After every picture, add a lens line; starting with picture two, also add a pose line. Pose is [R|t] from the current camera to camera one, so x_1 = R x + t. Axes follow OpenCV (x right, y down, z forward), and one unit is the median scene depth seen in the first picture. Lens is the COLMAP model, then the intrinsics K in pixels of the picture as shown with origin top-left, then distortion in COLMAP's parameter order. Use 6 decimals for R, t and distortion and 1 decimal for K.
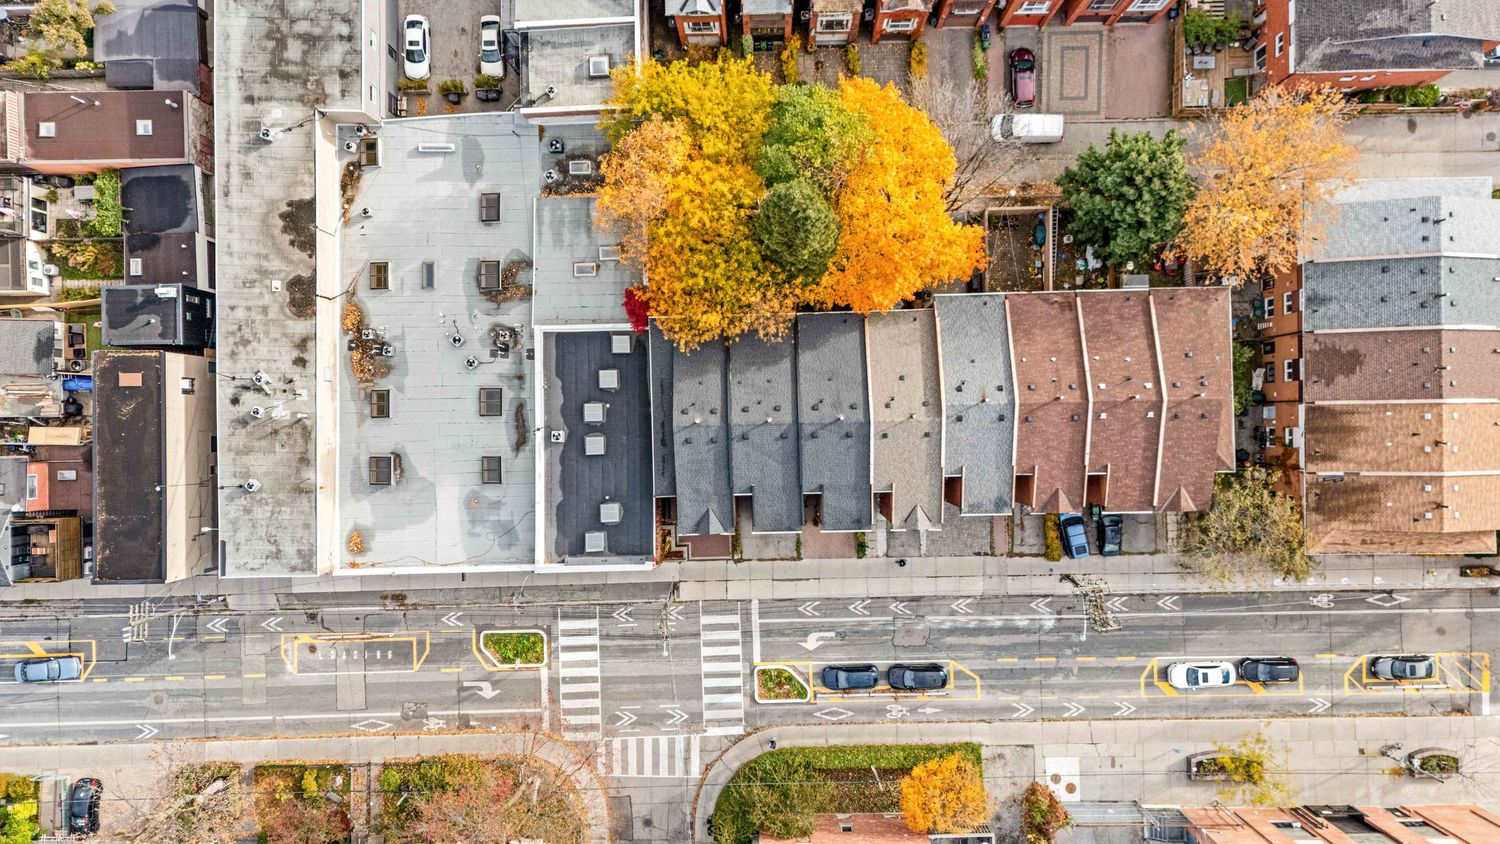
lens RADIAL K [[1088.3, 0, 751.6], [0, 1088.3, 420.7], [0, 0, 1]] dist [0.062308, -0.052975]
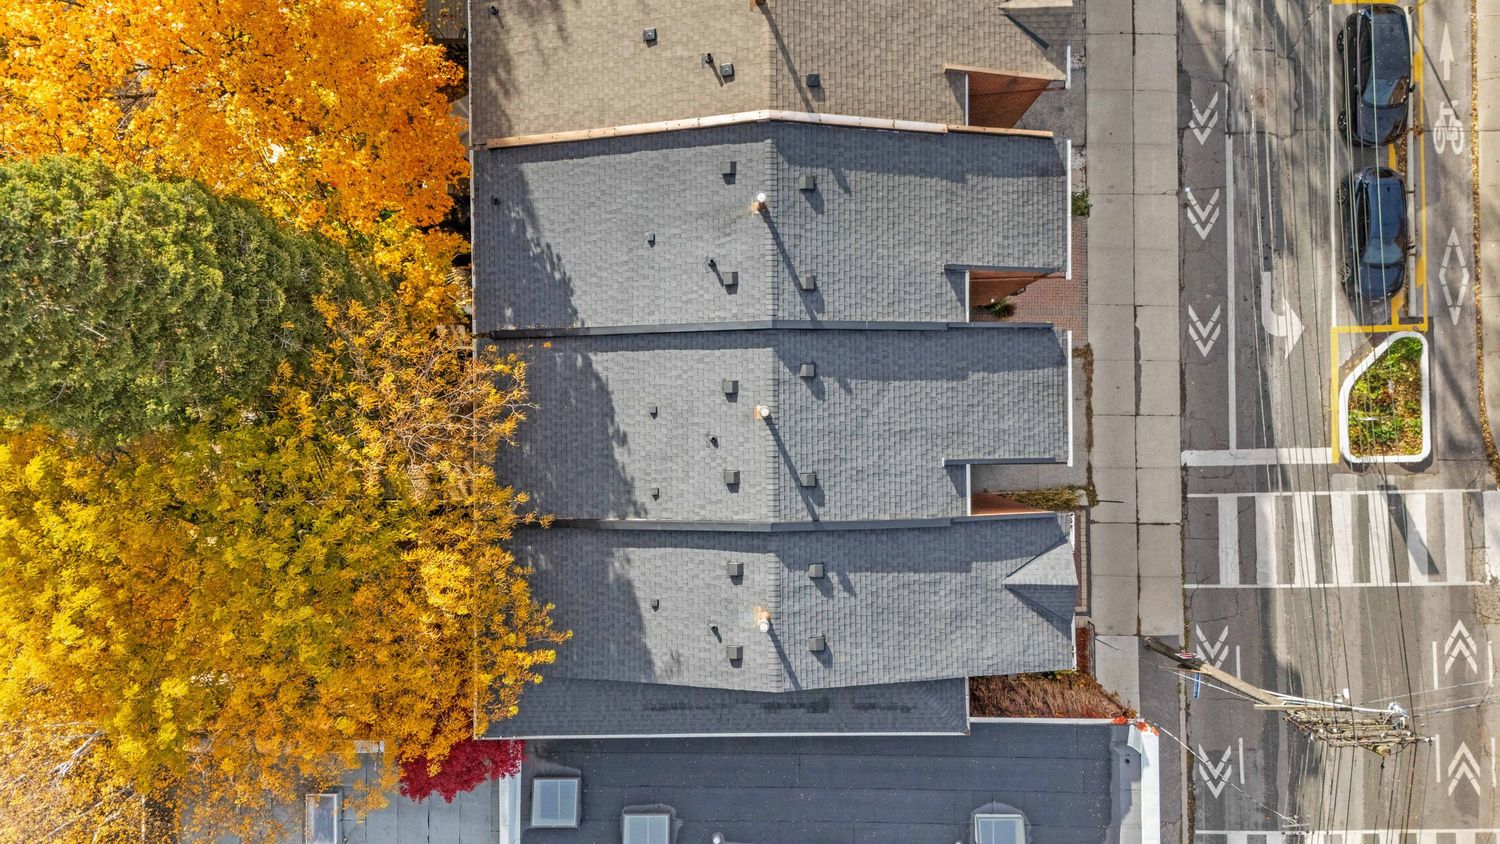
lens RADIAL K [[1093.6, 0, 750.0], [0, 1093.6, 422.0], [0, 0, 1]] dist [0.040277, -0.039310]
pose [[0.016569, -0.999547, 0.025118, 0.003738], [0.999852, 0.016446, -0.005119, -0.002559], [0.004703, 0.025199, 0.999671, 0.592222]]
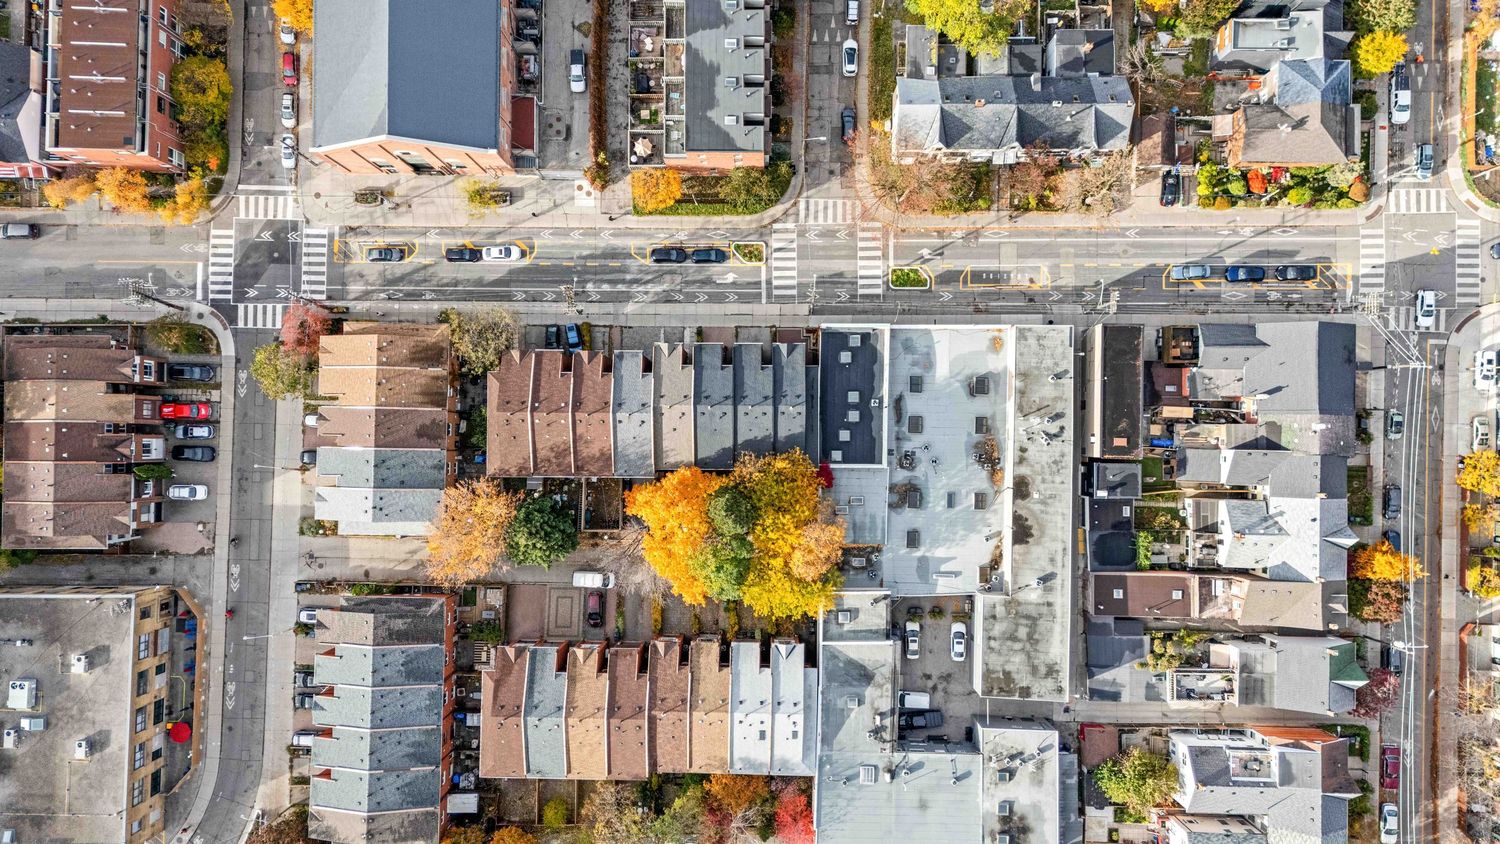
lens RADIAL K [[1073.9, 0, 751.5], [0, 1073.9, 421.2], [0, 0, 1]] dist [0.076052, -0.093353]
pose [[-0.999053, -0.028110, 0.033219, -0.039444], [0.028921, -0.999289, 0.024190, -0.058670], [0.032515, 0.025128, 0.999155, -0.664489]]
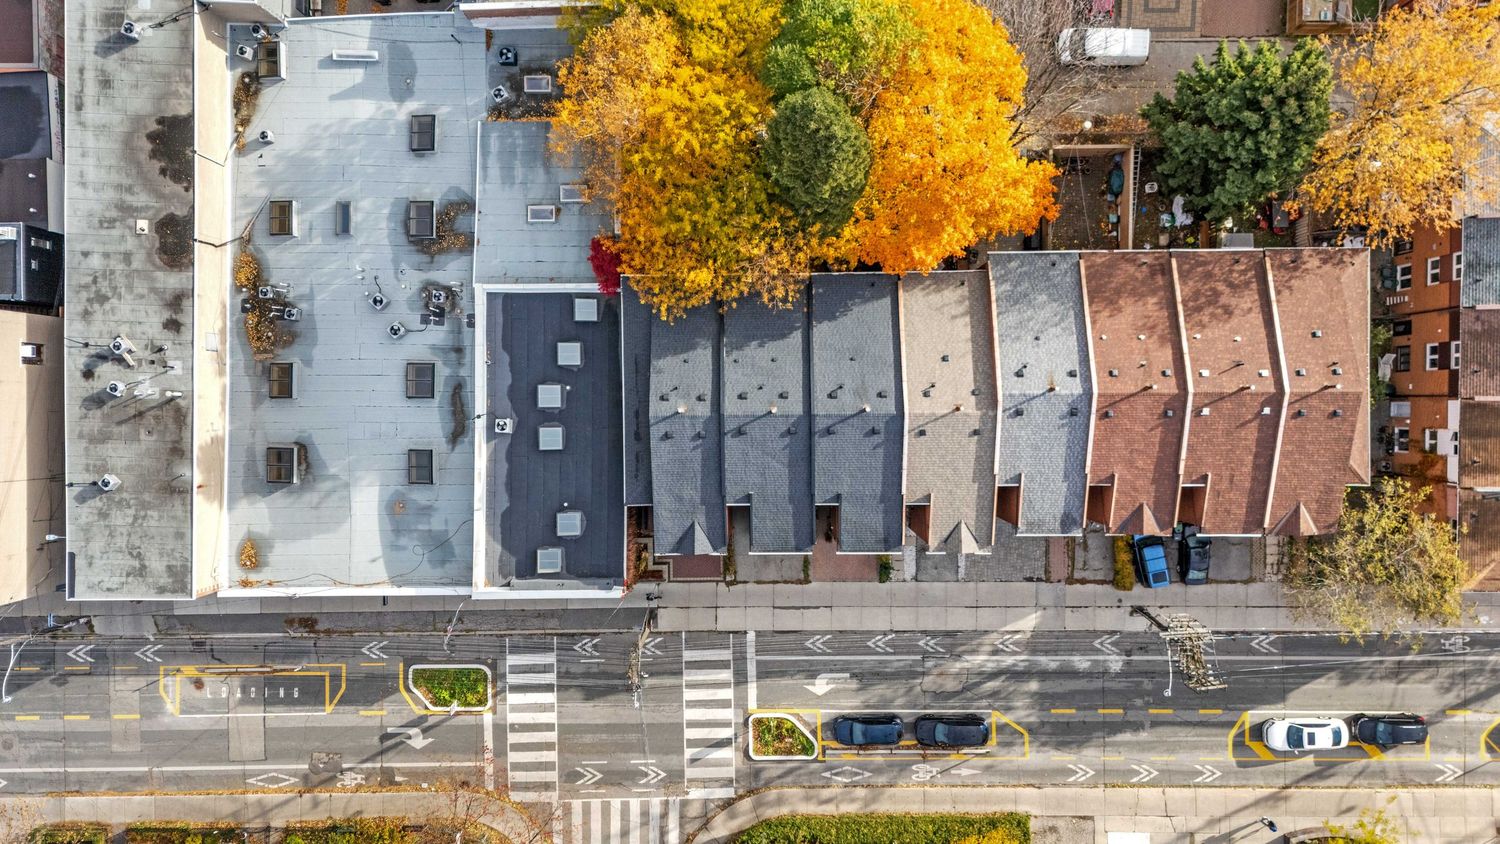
lens RADIAL K [[1088.3, 0, 751.6], [0, 1088.3, 420.7], [0, 0, 1]] dist [0.062308, -0.052975]
pose [[0.999867, 0.015921, 0.003405, -0.001774], [-0.015979, 0.999719, 0.017528, -0.005769], [-0.003125, -0.017580, 0.999841, 0.204699]]
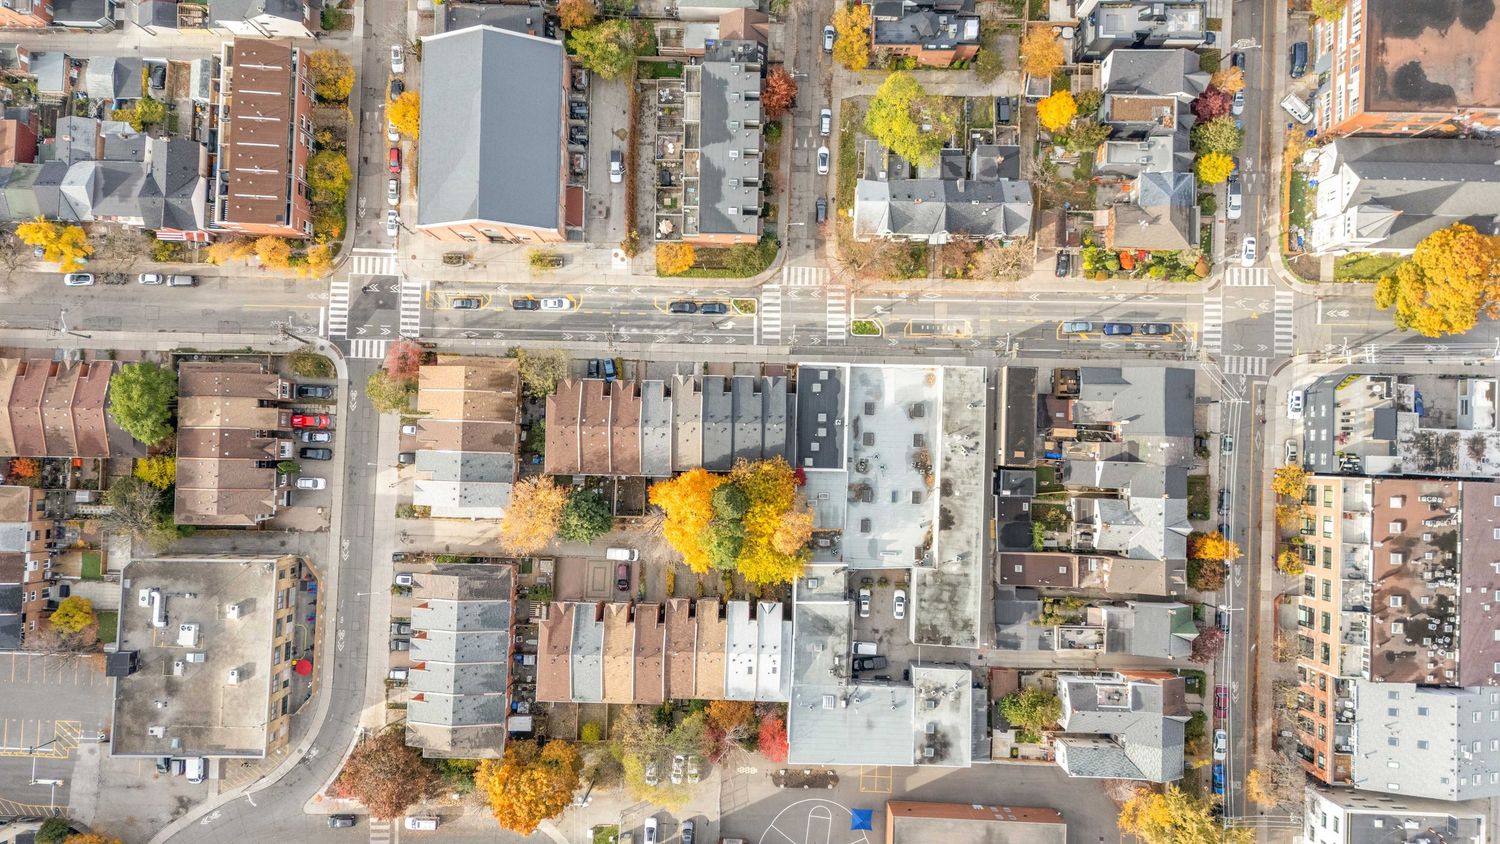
lens RADIAL K [[1082.3, 0, 751.8], [0, 1082.3, 419.0], [0, 0, 1]] dist [0.081931, -0.081828]
pose [[-0.998987, -0.041875, 0.016498, -0.033628], [0.042457, -0.998426, 0.036649, -0.066280], [0.014937, 0.037312, 0.999192, -1.210608]]
